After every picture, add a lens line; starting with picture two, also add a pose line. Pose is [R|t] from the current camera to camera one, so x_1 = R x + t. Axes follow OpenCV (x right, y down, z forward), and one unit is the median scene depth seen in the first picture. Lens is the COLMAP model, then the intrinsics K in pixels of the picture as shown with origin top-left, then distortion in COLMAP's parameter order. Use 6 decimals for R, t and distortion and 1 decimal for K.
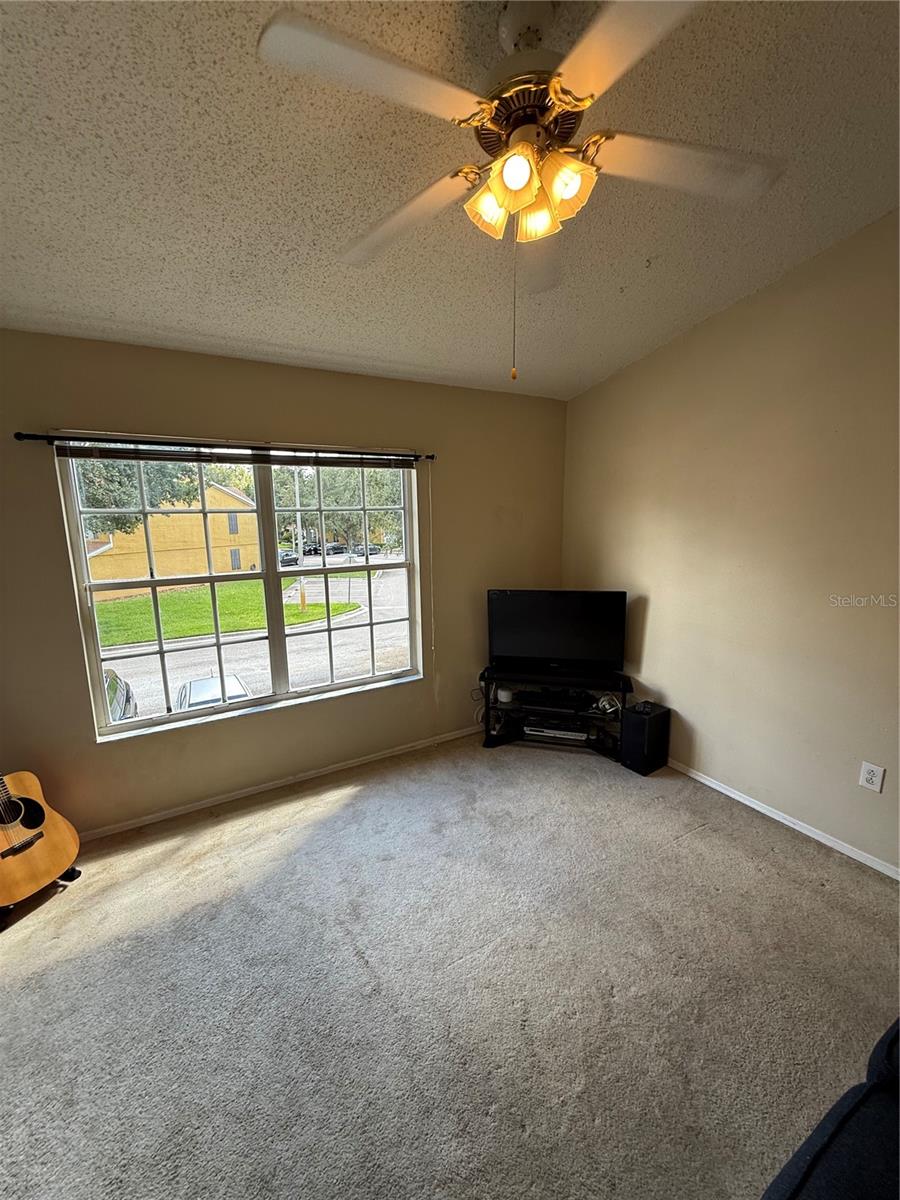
lens RADIAL K [[480.0, 0, 450.6], [0, 480.0, 599.2], [0, 0, 1]] dist [-0.002248, 0.000740]
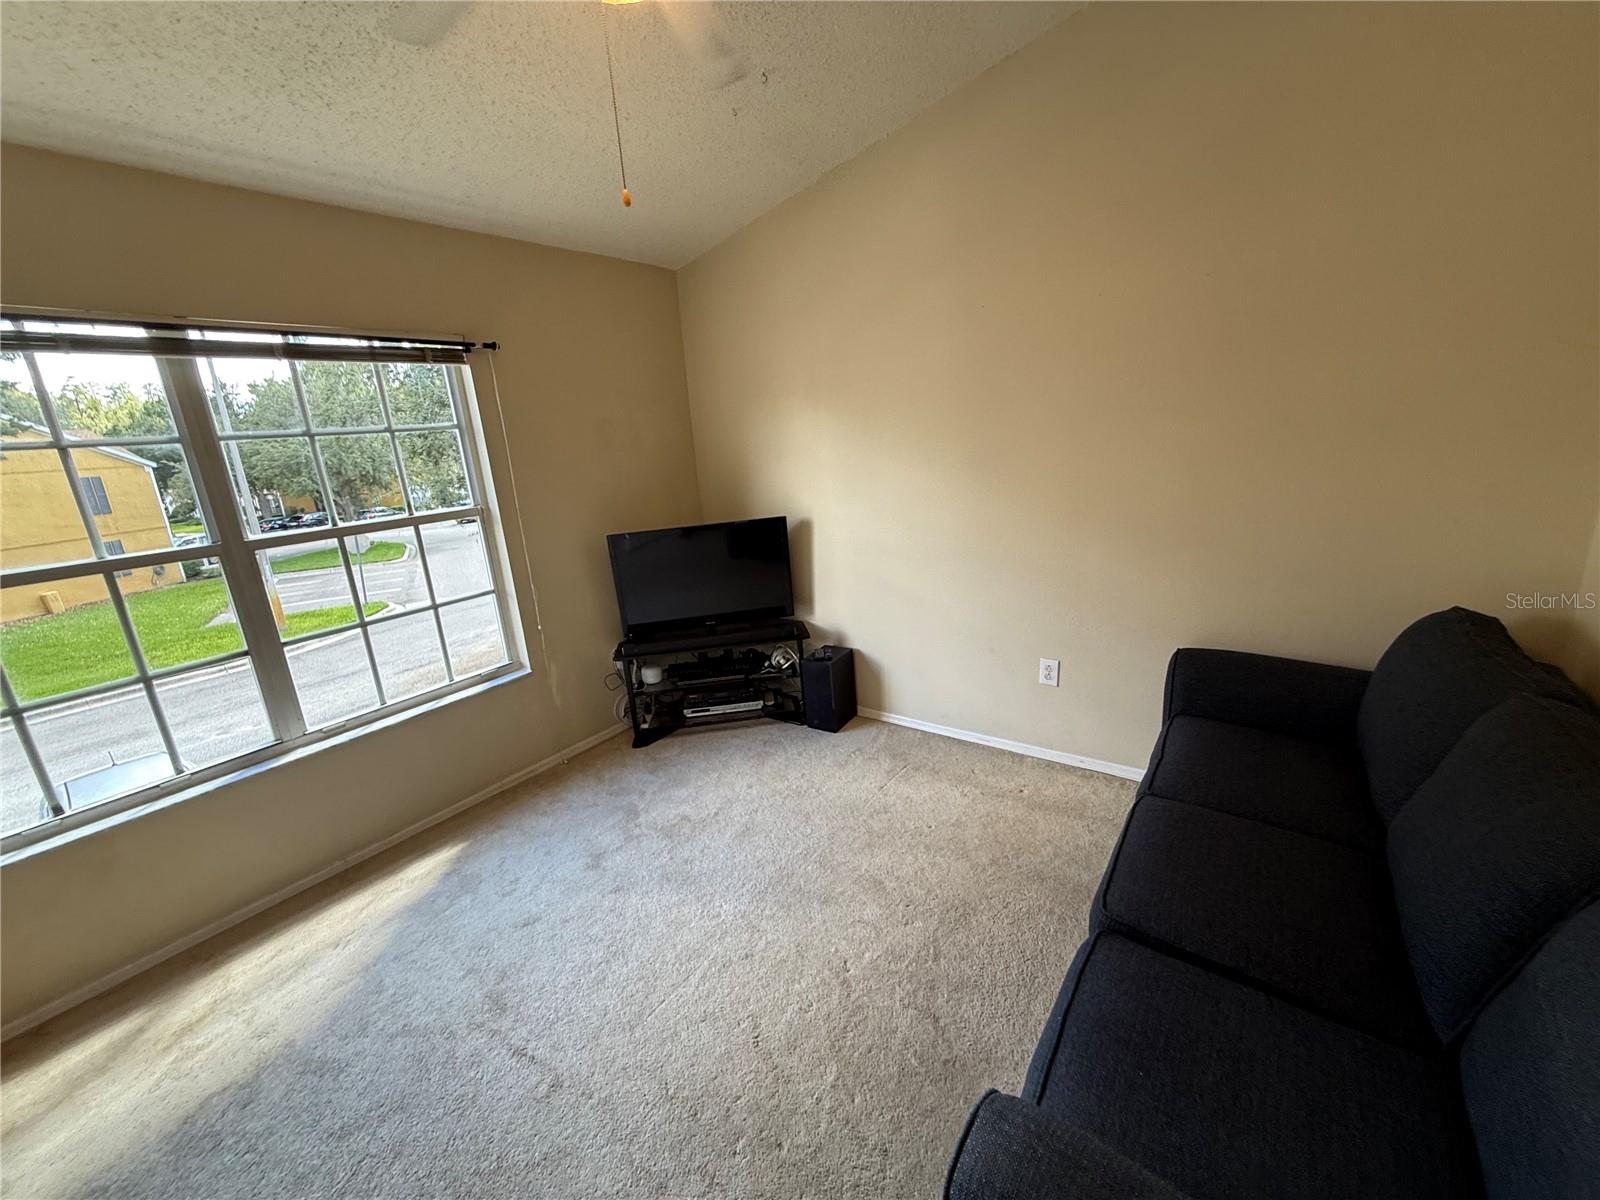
lens RADIAL K [[640.0, 0, 799.1], [0, 640.0, 600.3], [0, 0, 1]] dist [-0.002248, 0.000740]
pose [[0.914921, -0.154743, 0.372792, -0.044416], [0.130406, 0.987385, 0.089808, 0.039353], [-0.381986, -0.033553, 0.923559, -0.001770]]
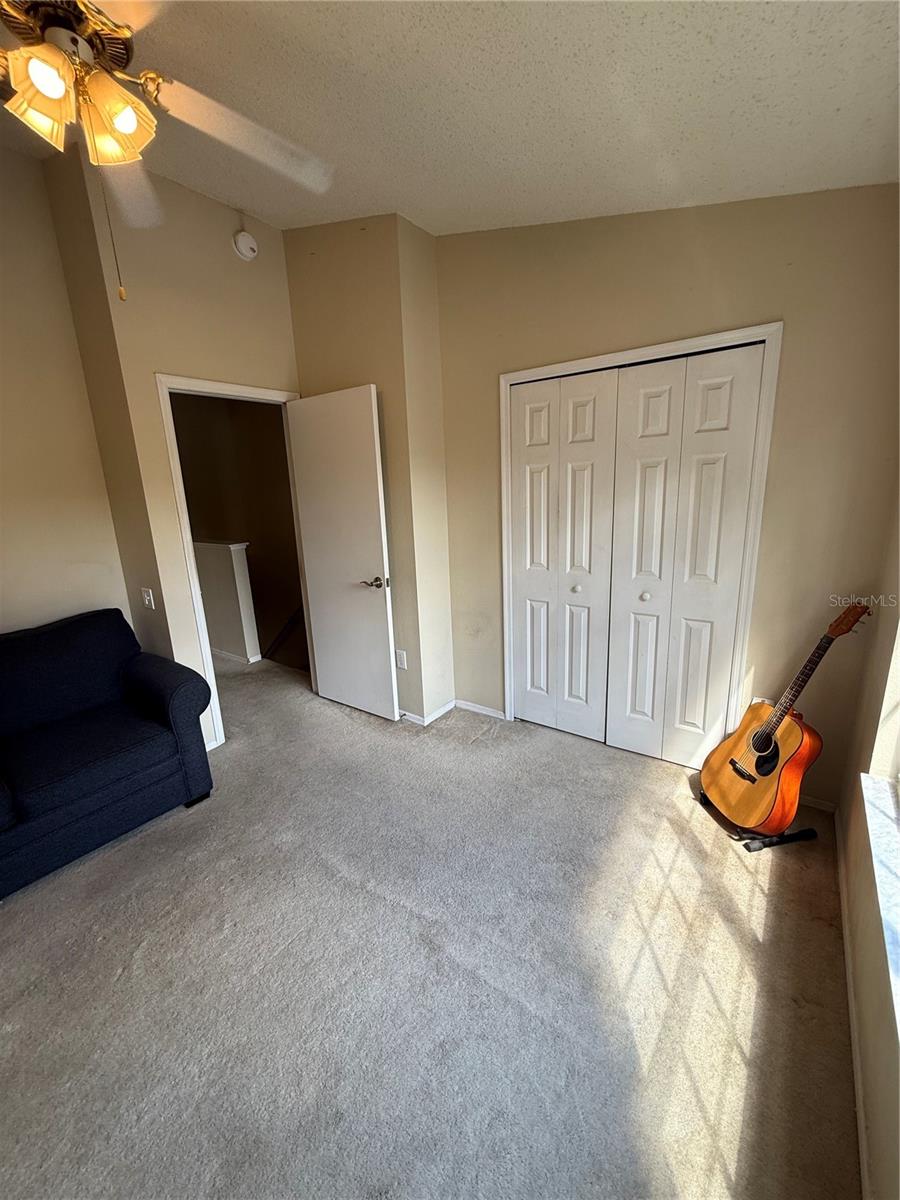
lens RADIAL K [[480.0, 0, 445.6], [0, 480.0, 600.4], [0, 0, 1]] dist [-0.002248, 0.000740]
pose [[-0.906655, 0.150214, -0.394223, 0.008374], [-0.019213, 0.918789, 0.394281, -0.164815], [0.421434, 0.365051, -0.830139, 1.204219]]
